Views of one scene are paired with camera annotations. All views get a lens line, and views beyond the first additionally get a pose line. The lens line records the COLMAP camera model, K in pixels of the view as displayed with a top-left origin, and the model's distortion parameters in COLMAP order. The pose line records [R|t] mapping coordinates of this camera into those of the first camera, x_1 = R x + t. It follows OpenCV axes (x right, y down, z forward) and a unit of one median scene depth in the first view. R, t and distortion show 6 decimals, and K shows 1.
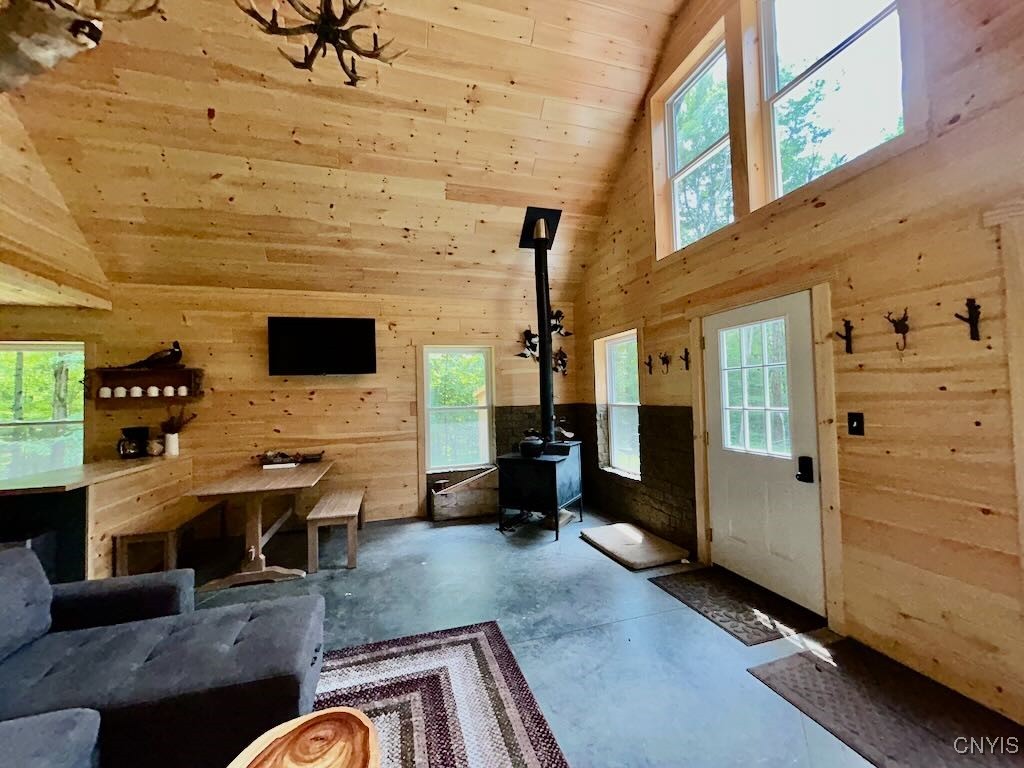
lens RADIAL K [[412.3, 0, 511.5], [0, 412.3, 385.9], [0, 0, 1]] dist [0.000186, 0.000966]
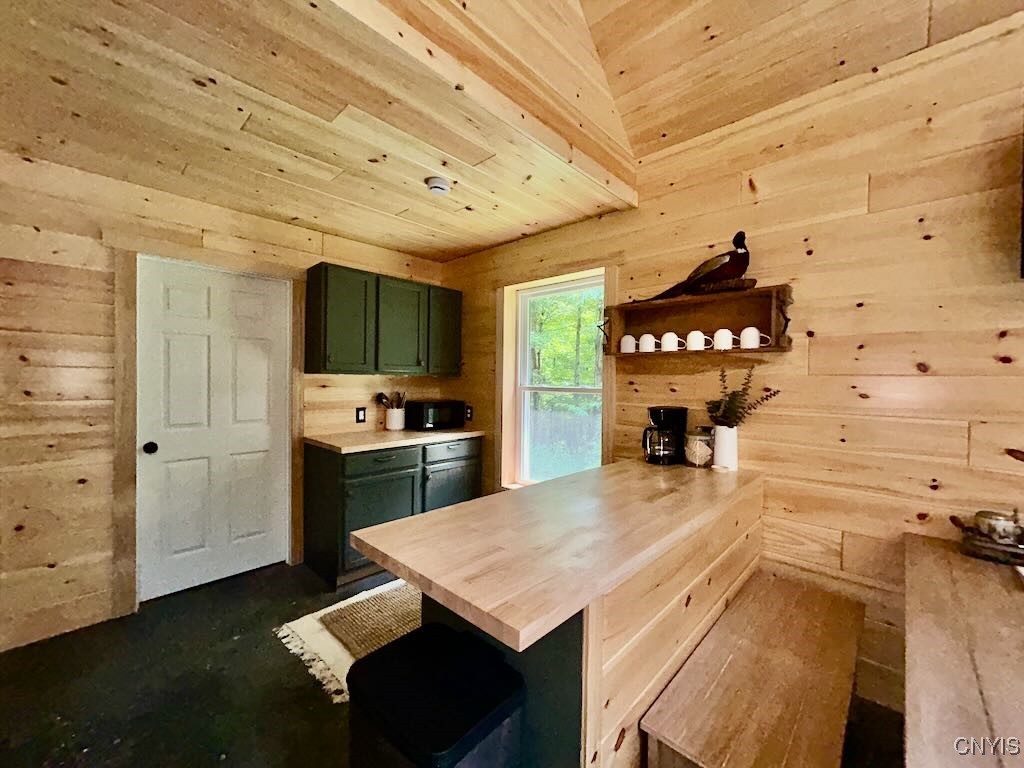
lens RADIAL K [[412.3, 0, 515.4], [0, 412.3, 383.1], [0, 0, 1]] dist [0.000186, 0.000966]
pose [[0.505534, 0.043531, -0.861708, -0.644561], [-0.001488, 0.998769, 0.049582, 0.049664], [0.862806, -0.023783, 0.504976, 0.652922]]
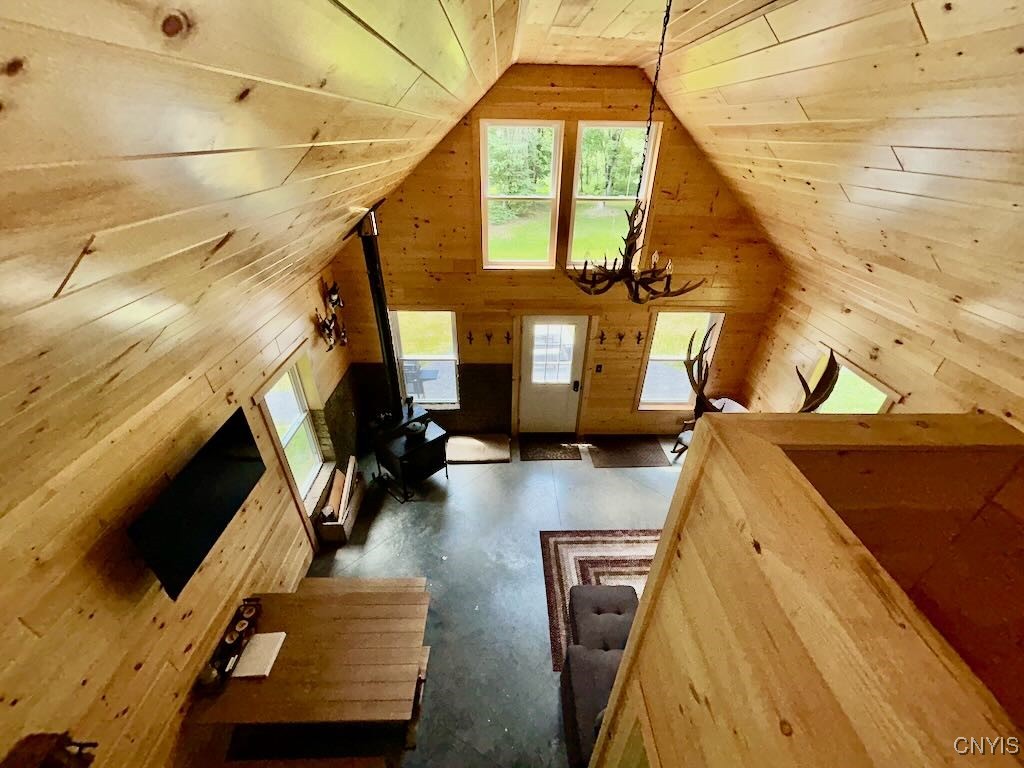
lens RADIAL K [[412.3, 0, 512.8], [0, 412.3, 383.9], [0, 0, 1]] dist [0.000186, 0.000966]
pose [[0.264141, -0.479049, 0.837103, -1.006706], [-0.048473, 0.860238, 0.507584, -0.733388], [-0.963265, -0.174651, 0.204003, 0.637288]]
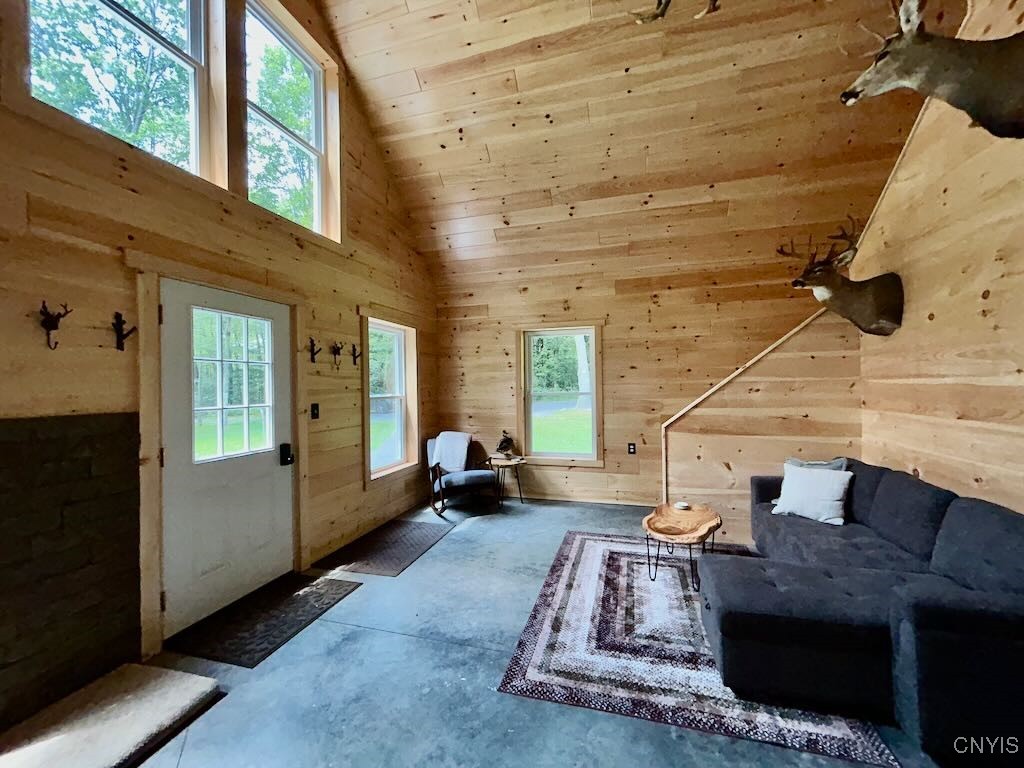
lens RADIAL K [[412.3, 0, 513.9], [0, 412.3, 384.4], [0, 0, 1]] dist [0.000186, 0.000966]
pose [[-0.840315, 0.040118, 0.540612, -0.357029], [0.022447, 0.998978, -0.039241, 0.046004], [-0.541634, -0.020840, -0.840356, 1.205430]]
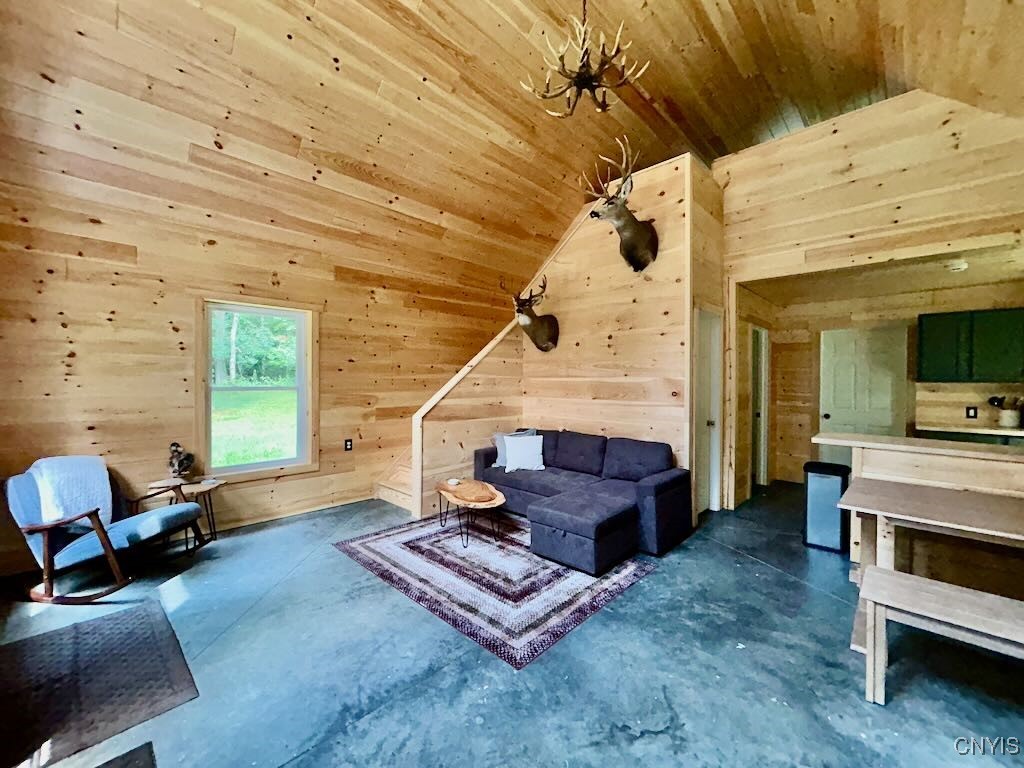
lens RADIAL K [[412.3, 0, 511.6], [0, 412.3, 384.0], [0, 0, 1]] dist [0.000186, 0.000966]
pose [[-0.870695, 0.026967, -0.491084, 0.244981], [0.031598, 0.999500, -0.001138, 0.037539], [0.490807, -0.016509, -0.871112, 1.244150]]
